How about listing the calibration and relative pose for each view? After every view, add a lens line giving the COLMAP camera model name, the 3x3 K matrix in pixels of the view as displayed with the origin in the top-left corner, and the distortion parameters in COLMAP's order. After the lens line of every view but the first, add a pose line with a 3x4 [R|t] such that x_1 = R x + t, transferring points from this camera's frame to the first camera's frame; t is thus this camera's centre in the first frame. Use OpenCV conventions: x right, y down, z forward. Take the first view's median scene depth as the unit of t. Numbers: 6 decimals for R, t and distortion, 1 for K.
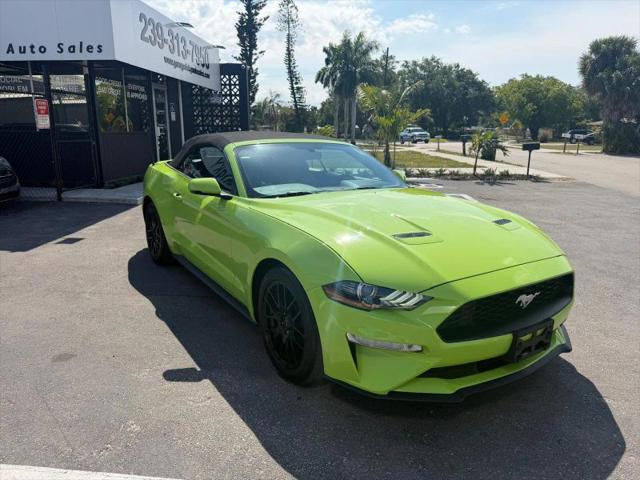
lens RADIAL K [[461.0, 0, 312.4], [0, 461.0, 233.9], [0, 0, 1]] dist [0.001161, -0.004978]
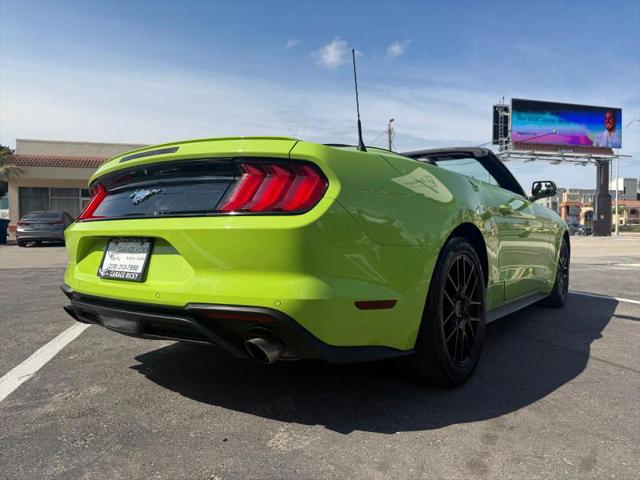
lens RADIAL K [[463.9, 0, 320.4], [0, 463.9, 240.9], [0, 0, 1]] dist [-0.000860, -0.006506]
pose [[-0.354944, -0.018121, 0.934712, -0.340722], [0.201938, 0.974723, 0.095580, -0.064285], [-0.912817, 0.222680, -0.342313, 0.612468]]
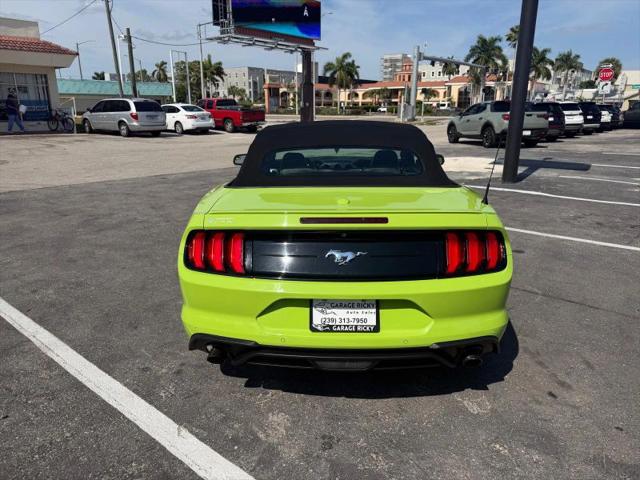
lens RADIAL K [[463.9, 0, 320.4], [0, 463.9, 240.9], [0, 0, 1]] dist [-0.000860, -0.006506]
pose [[-0.831097, -0.160266, 0.532535, -0.244832], [0.111909, 0.889792, 0.442432, -0.179612], [-0.544752, 0.427299, -0.721568, 0.765469]]
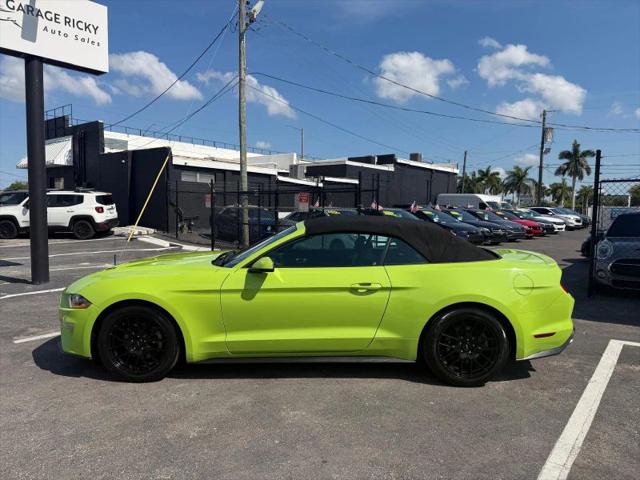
lens RADIAL K [[448.0, 0, 320.6], [0, 448.0, 239.1], [0, 0, 1]] dist [0.051500, -0.069251]
pose [[-0.536316, 0.039307, -0.843101, 0.371294], [-0.197569, 0.965315, 0.170684, -0.147658], [0.820568, 0.258111, -0.509948, 0.654514]]
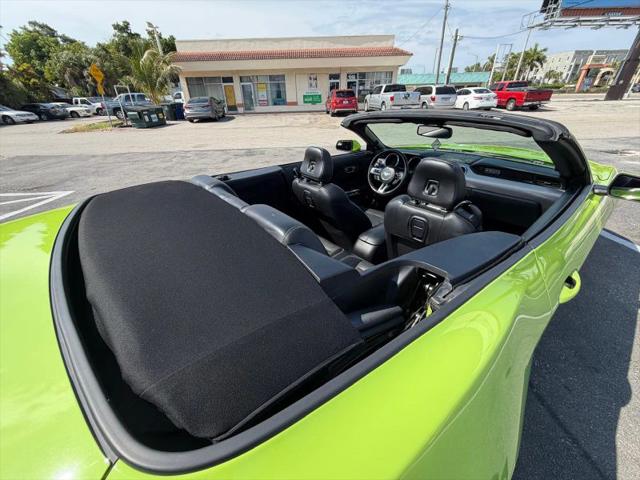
lens RADIAL K [[258.2, 0, 317.2], [0, 258.2, 239.2], [0, 0, 1]] dist [0.000914, 0.000508]
pose [[-0.136581, -0.480094, 0.866519, -0.181110], [0.235823, 0.833813, 0.499143, -0.112599], [-0.962150, 0.272519, -0.000666, 0.493068]]
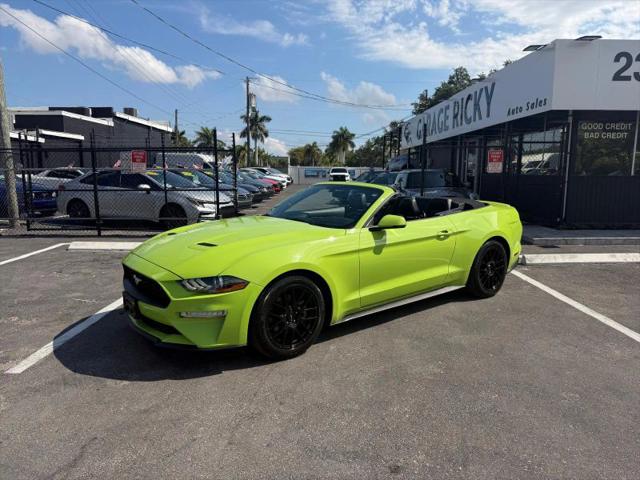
lens RADIAL K [[448.0, 0, 320.6], [0, 448.0, 239.1], [0, 0, 1]] dist [0.051500, -0.069251]
pose [[0.109580, 0.138676, -0.984257, 0.480368], [-0.212891, 0.970515, 0.113038, -0.071408], [0.970912, 0.197153, 0.135872, 0.315898]]
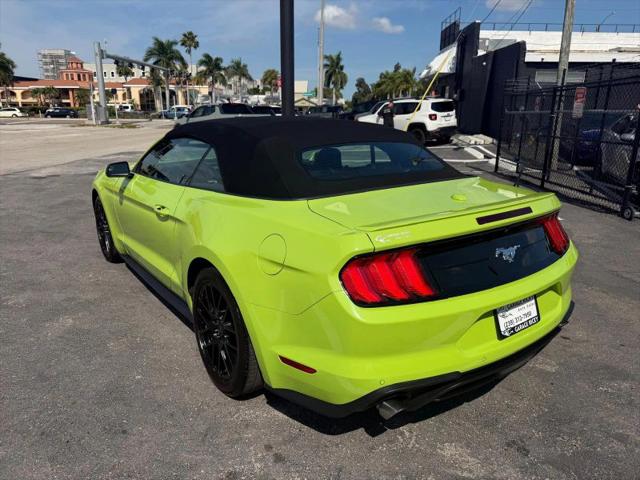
lens RADIAL K [[458.5, 0, 324.7], [0, 458.5, 240.5], [0, 0, 1]] dist [-0.003530, -0.004683]
pose [[-0.996630, 0.003044, -0.081973, -0.045824], [-0.035517, 0.884769, 0.464674, -0.174537], [0.073941, 0.466020, -0.881679, 0.778710]]
